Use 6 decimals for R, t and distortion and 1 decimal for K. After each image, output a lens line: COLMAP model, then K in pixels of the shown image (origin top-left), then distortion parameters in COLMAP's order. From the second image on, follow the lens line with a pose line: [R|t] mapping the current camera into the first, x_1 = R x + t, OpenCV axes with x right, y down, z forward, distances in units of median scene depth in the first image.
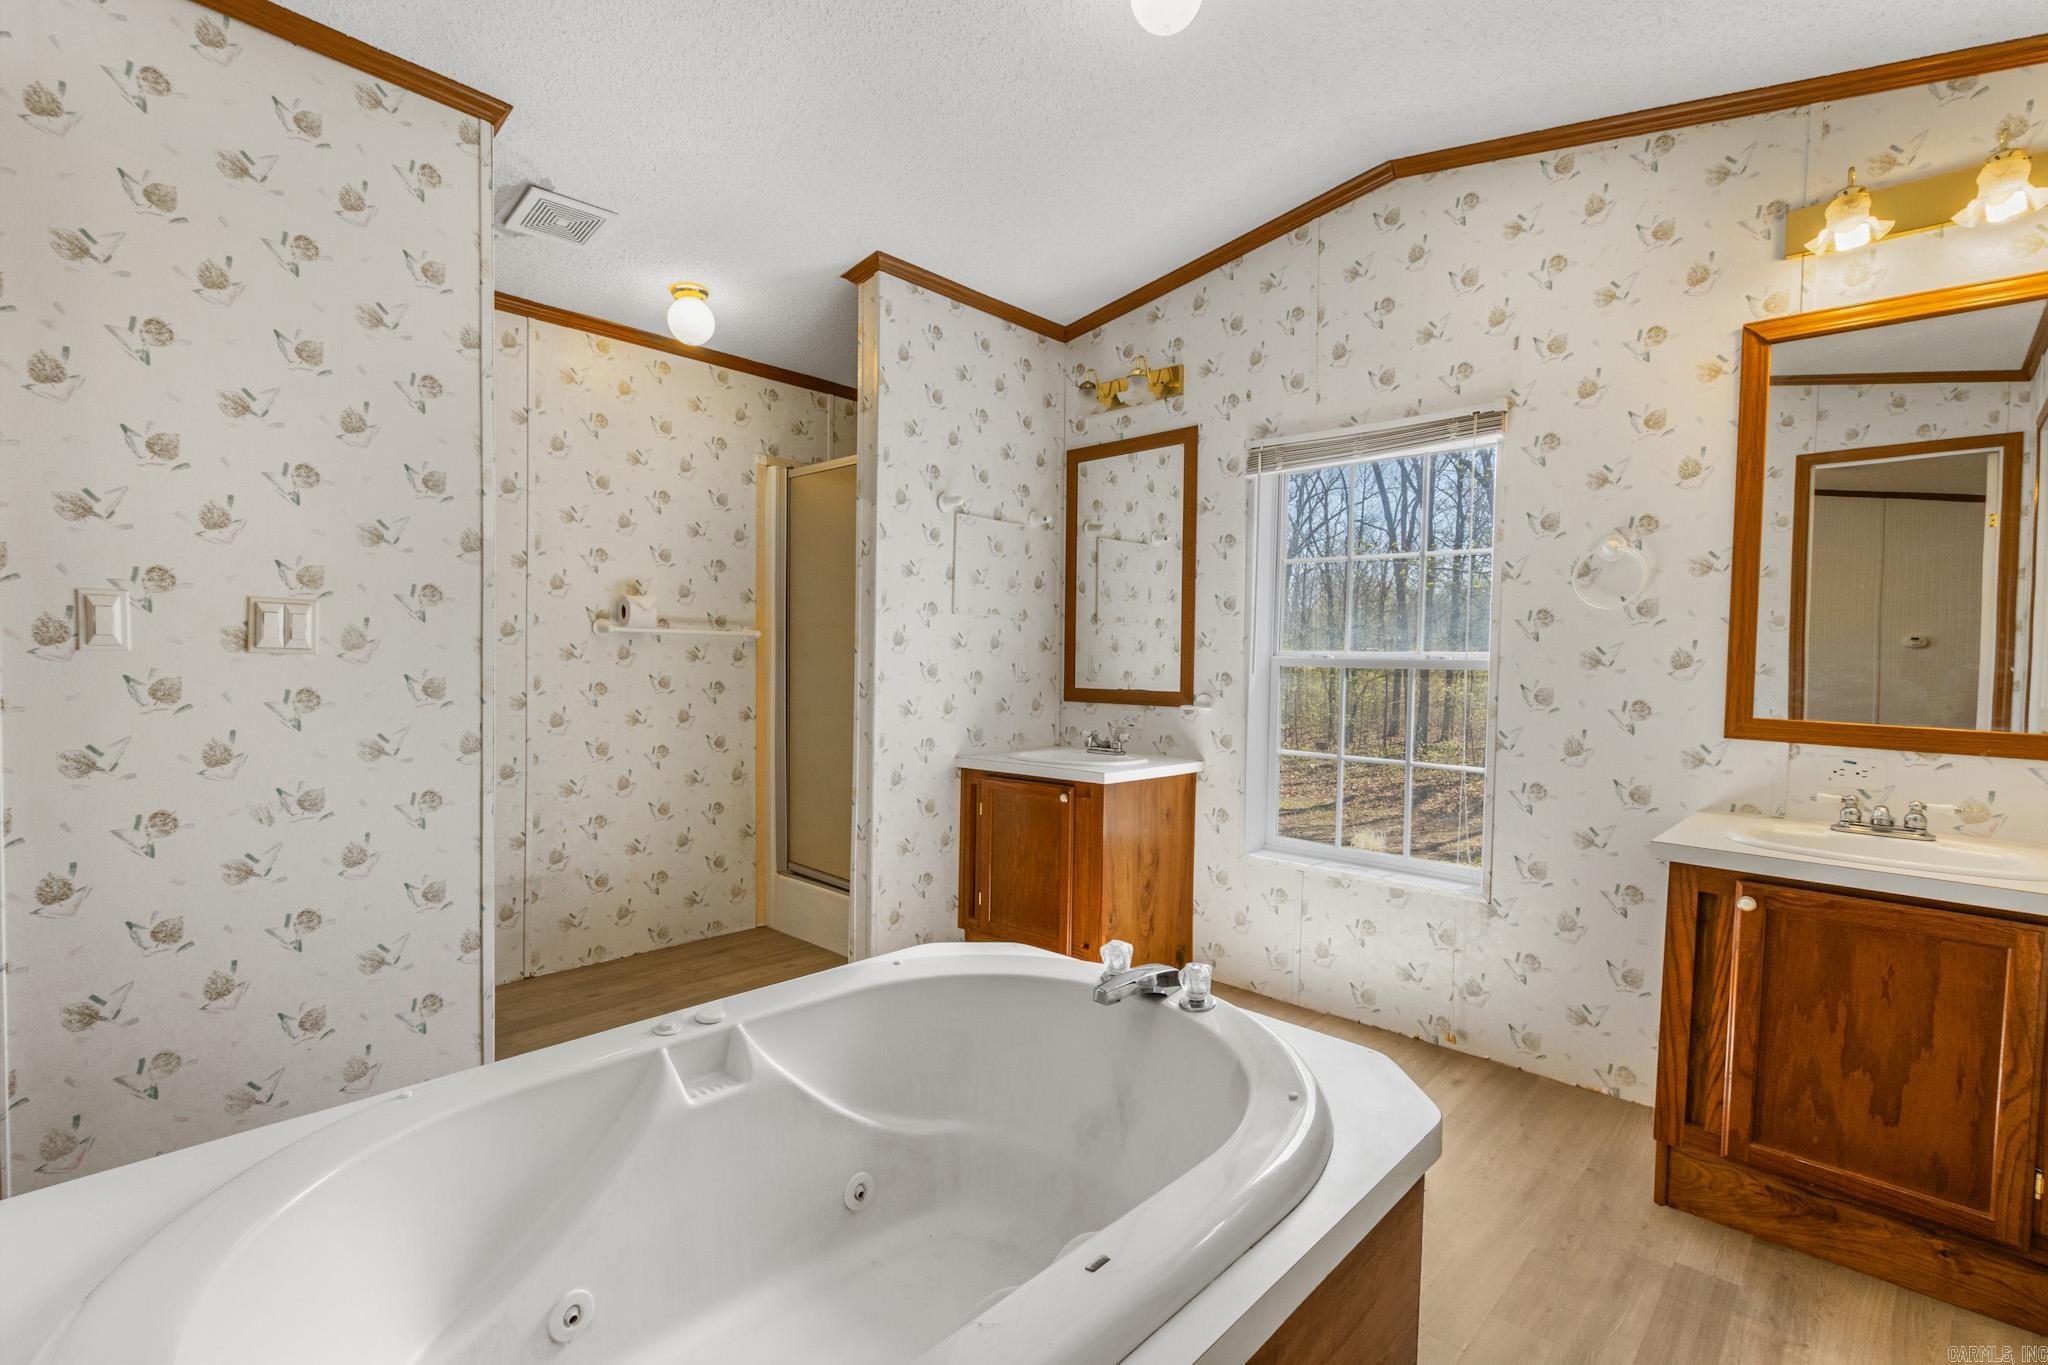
lens RADIAL K [[937.7, 0, 1022.8], [0, 937.7, 687.9], [0, 0, 1]] dist [0.001928, -0.000010]
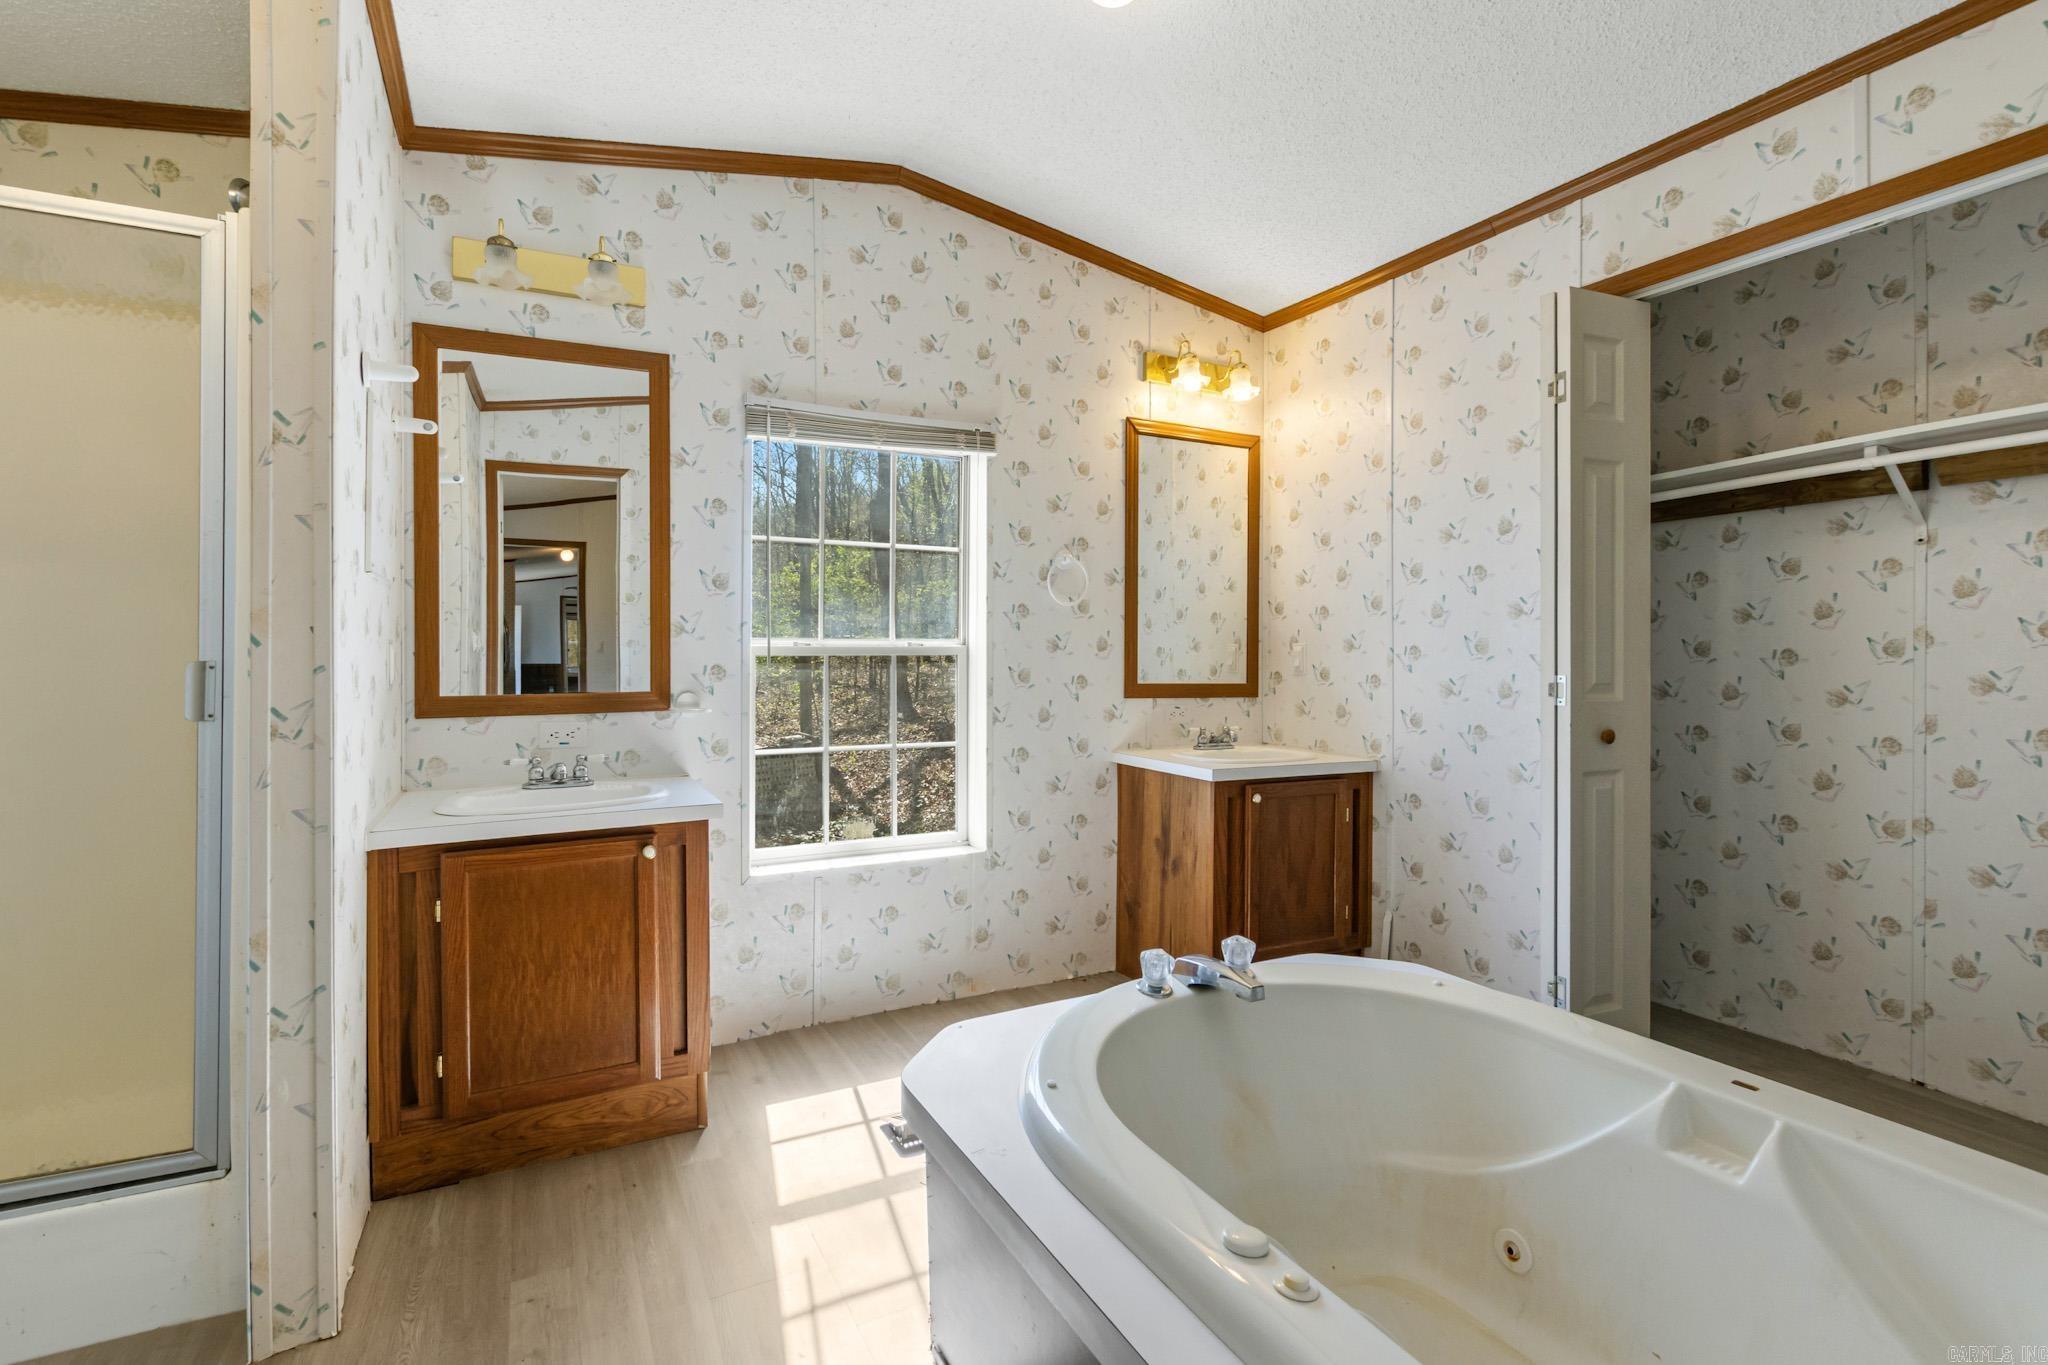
lens RADIAL K [[947.1, 0, 1020.9], [0, 947.1, 651.7], [0, 0, 1]] dist [0.000701, 0.000420]
pose [[0.334320, -0.016143, 0.942321, -0.526845], [0.036474, 0.999326, 0.004179, -0.023643], [-0.941754, 0.032973, 0.334683, 0.510768]]
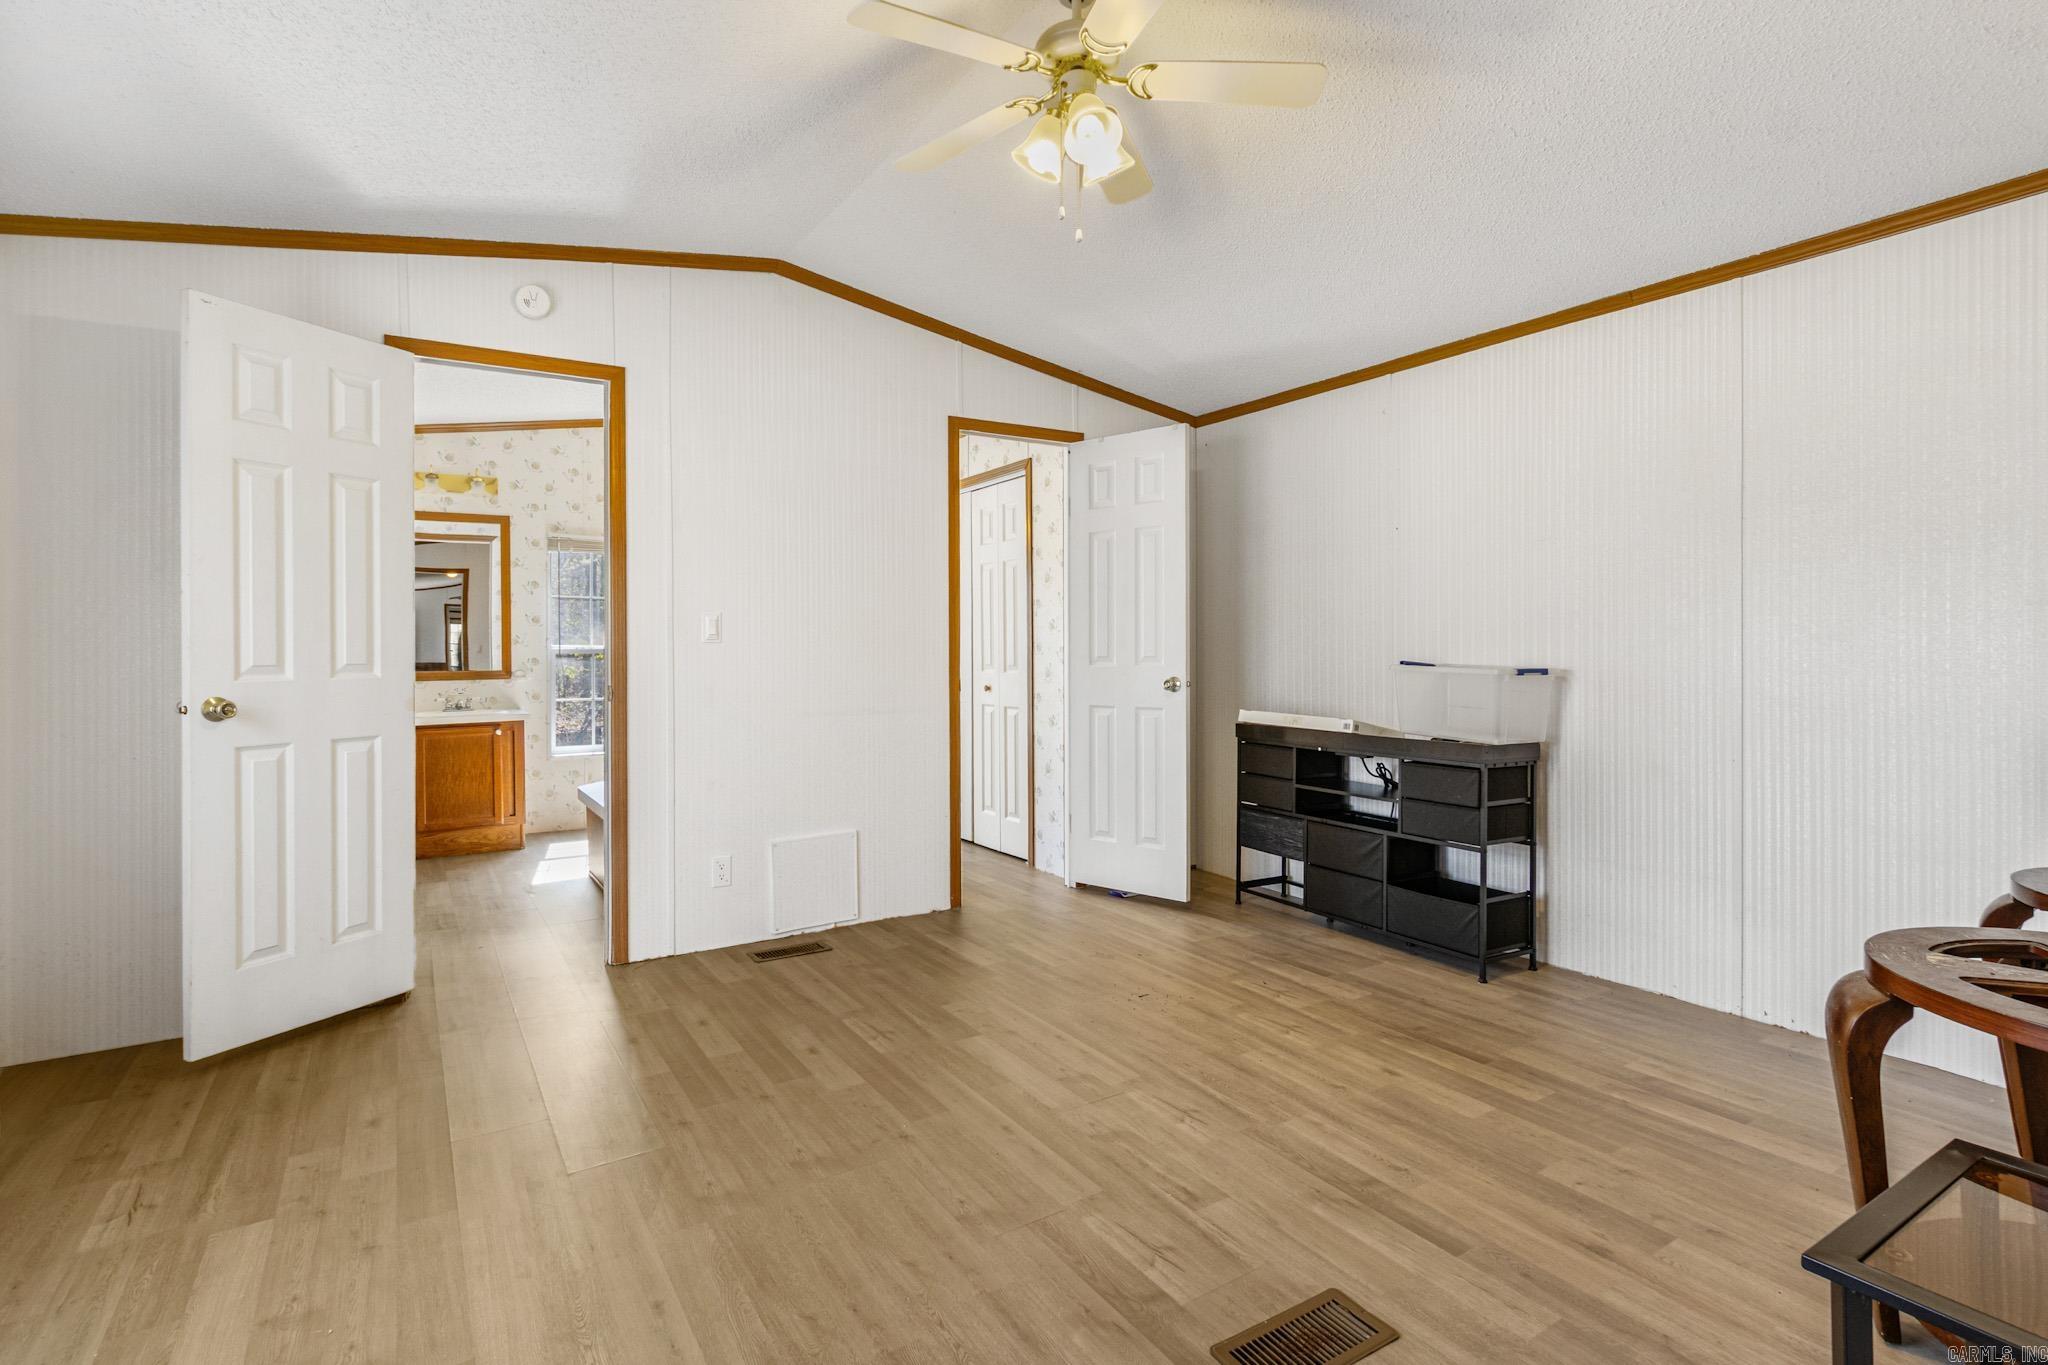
lens RADIAL K [[962.3, 0, 1015.1], [0, 962.3, 660.7], [0, 0, 1]] dist [0.000946, 0.000063]
pose [[0.252116, -0.027262, 0.967313, -1.452897], [0.037117, 0.999140, 0.018485, -0.012260], [-0.966985, 0.031243, 0.252911, -0.383400]]
